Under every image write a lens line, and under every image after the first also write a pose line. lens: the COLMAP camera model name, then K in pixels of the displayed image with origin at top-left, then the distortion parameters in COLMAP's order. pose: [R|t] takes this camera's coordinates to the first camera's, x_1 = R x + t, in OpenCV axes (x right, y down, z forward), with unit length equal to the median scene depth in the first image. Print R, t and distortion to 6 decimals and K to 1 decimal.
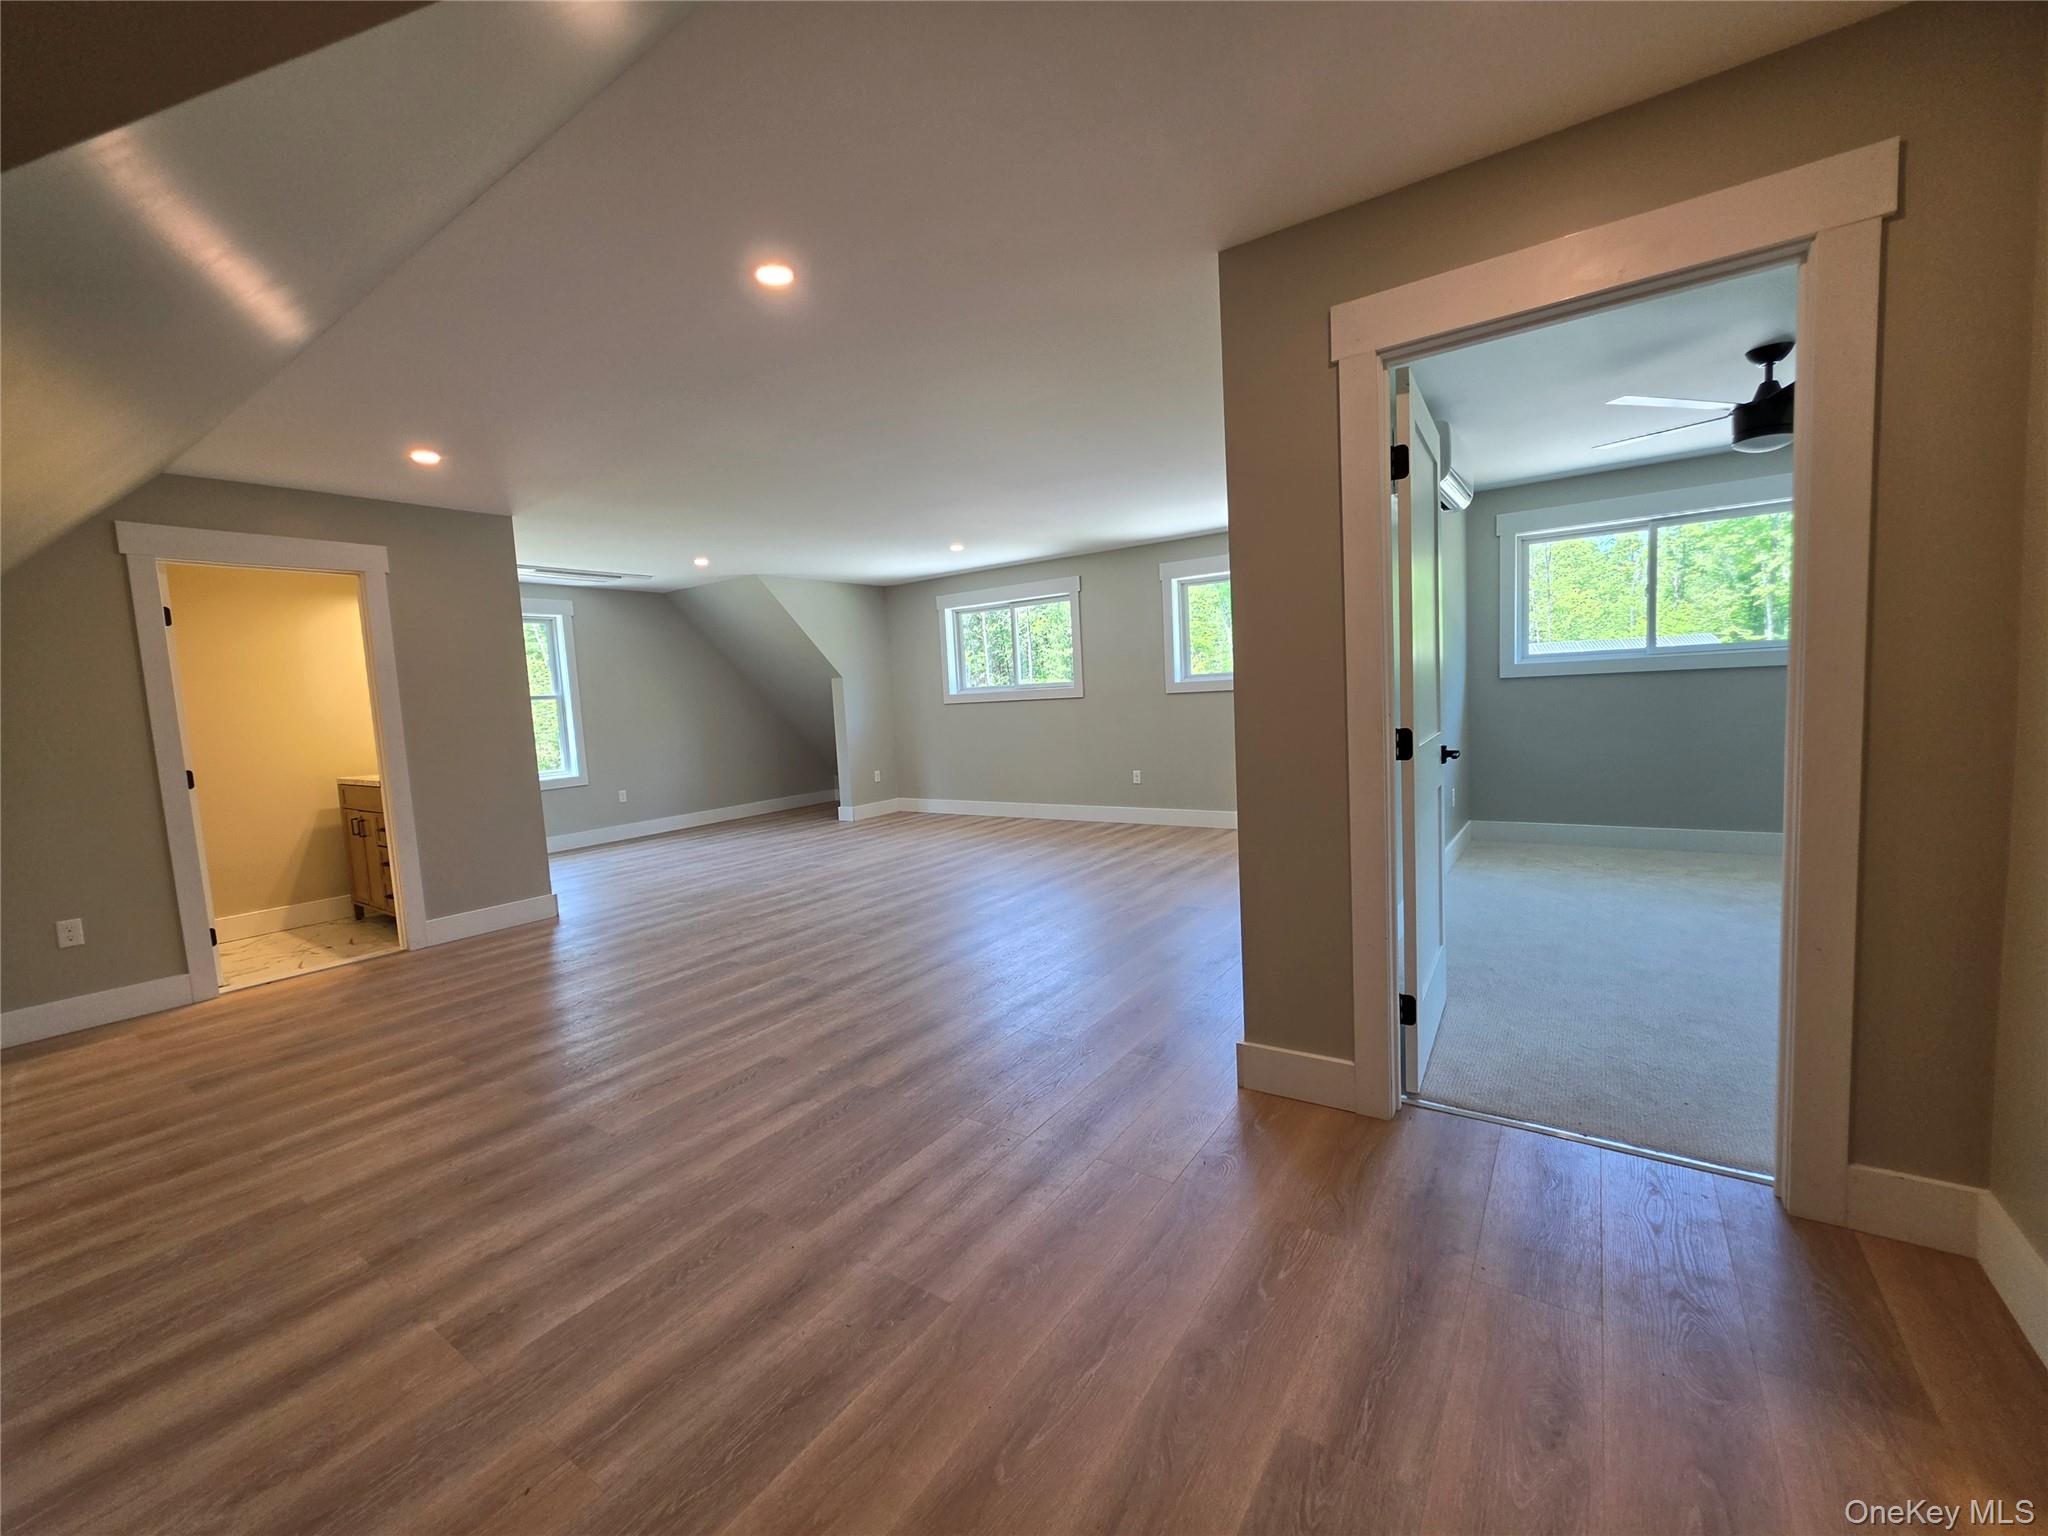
lens RADIAL K [[824.1, 0, 1022.8], [0, 824.1, 759.7], [0, 0, 1]] dist [-0.000195, 0.001042]
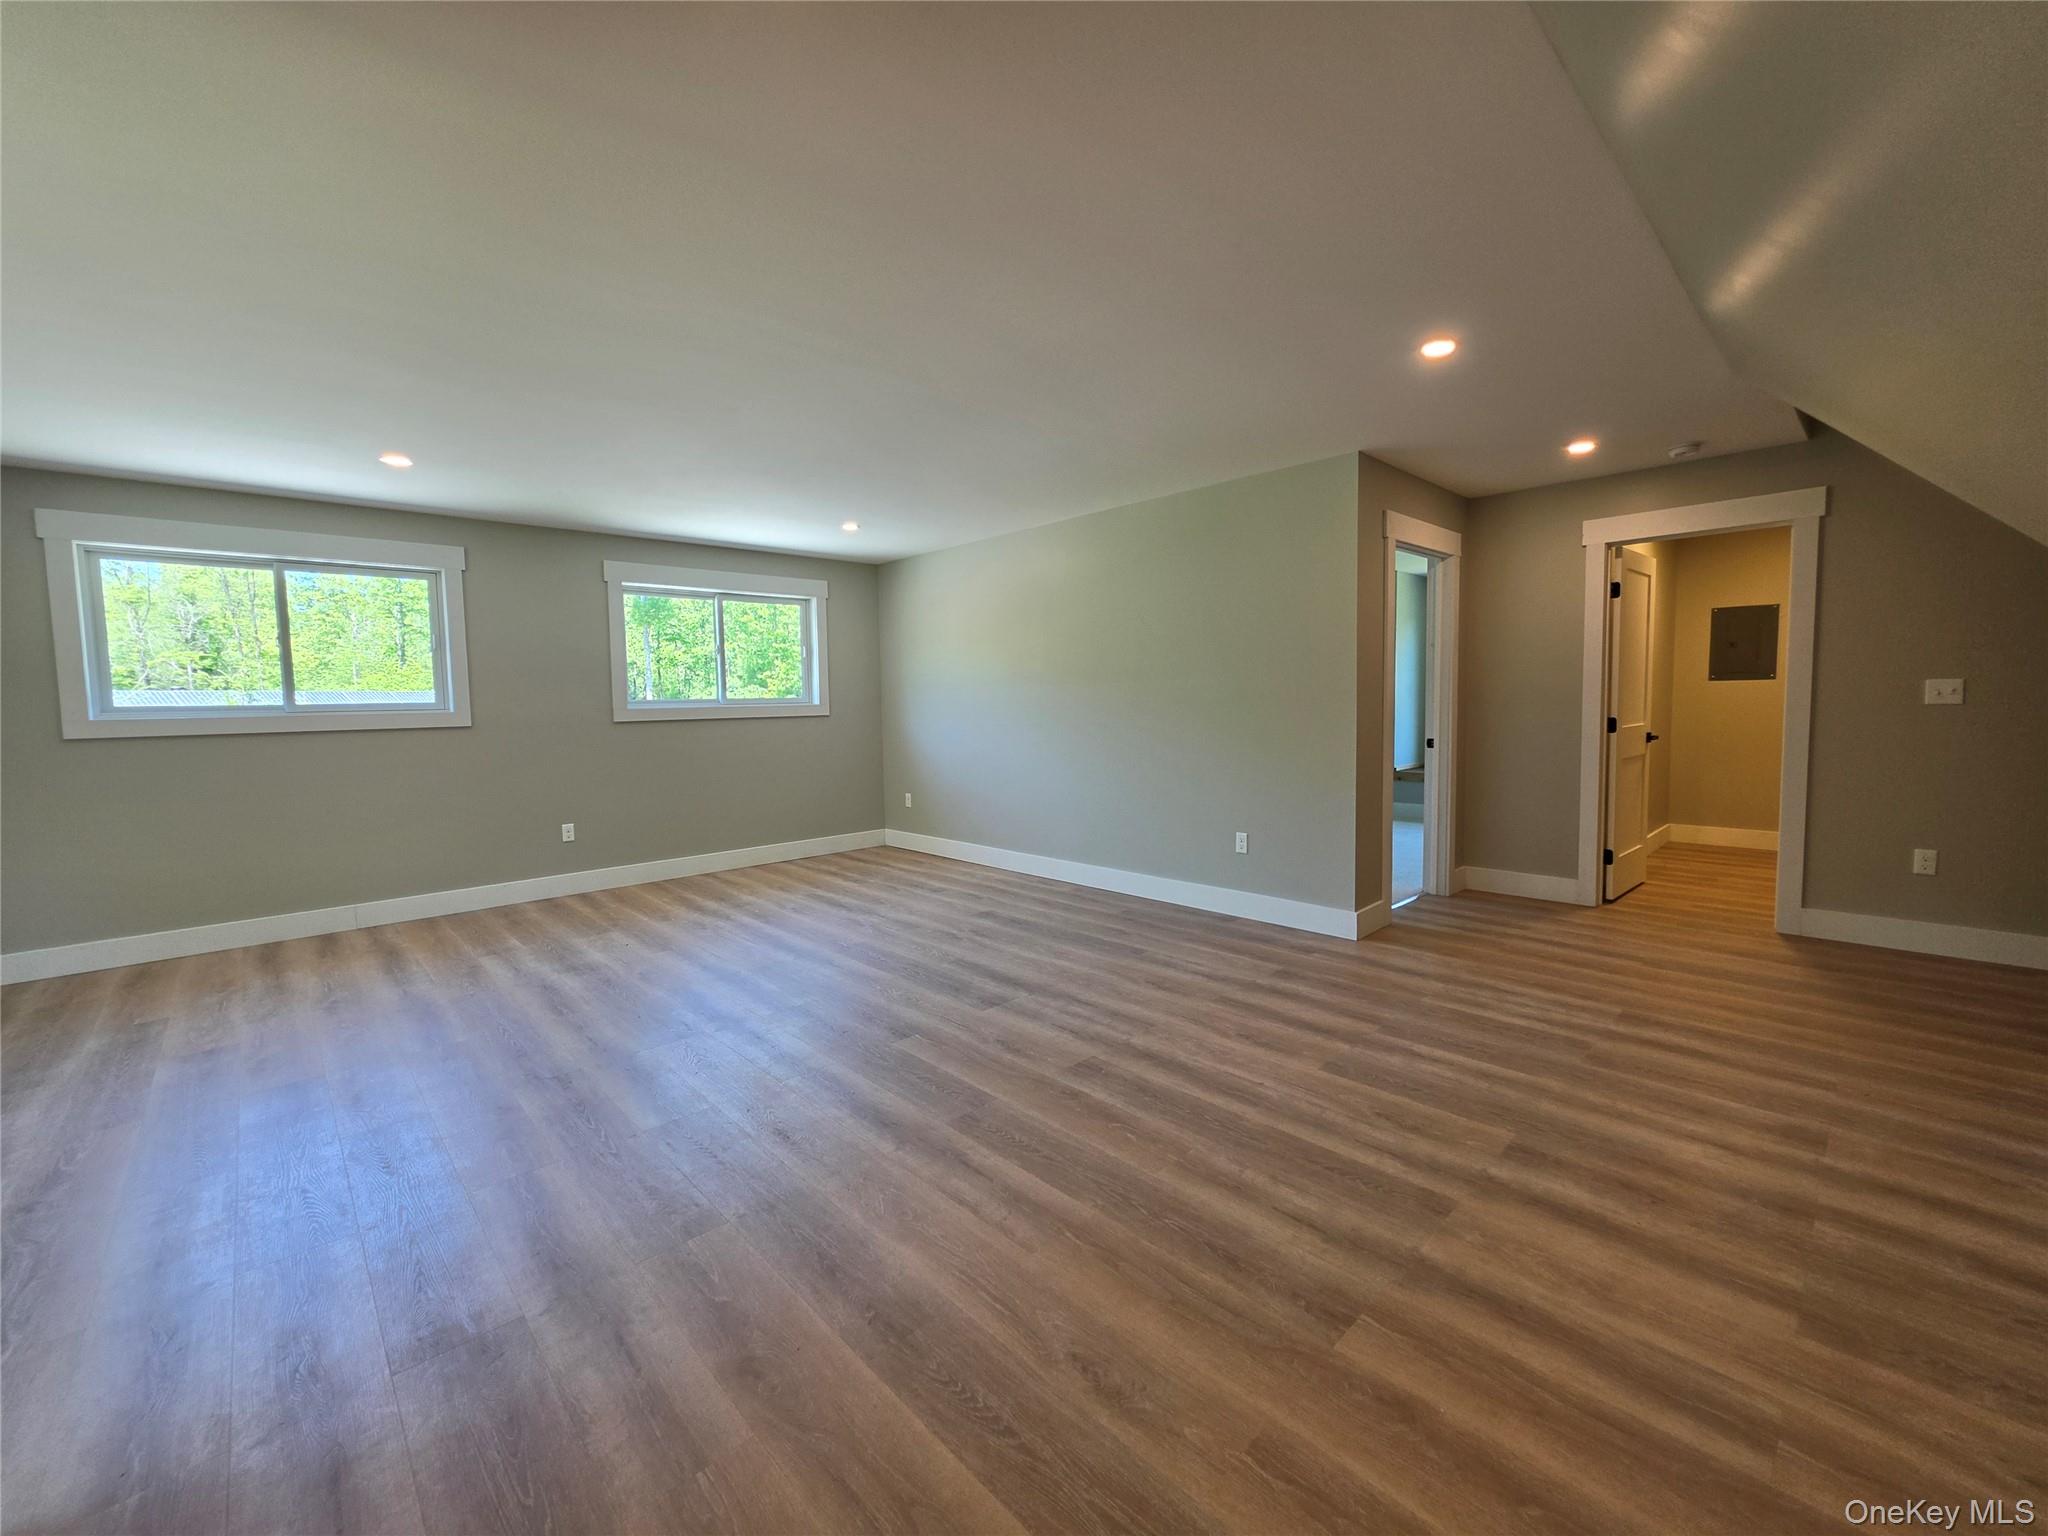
lens RADIAL K [[824.1, 0, 1022.8], [0, 824.1, 759.7], [0, 0, 1]] dist [-0.000195, 0.001042]
pose [[0.207546, -0.021483, 0.977989, -0.936276], [0.089019, 0.996025, 0.002988, -0.019728], [-0.974166, 0.086440, 0.208633, 0.799711]]
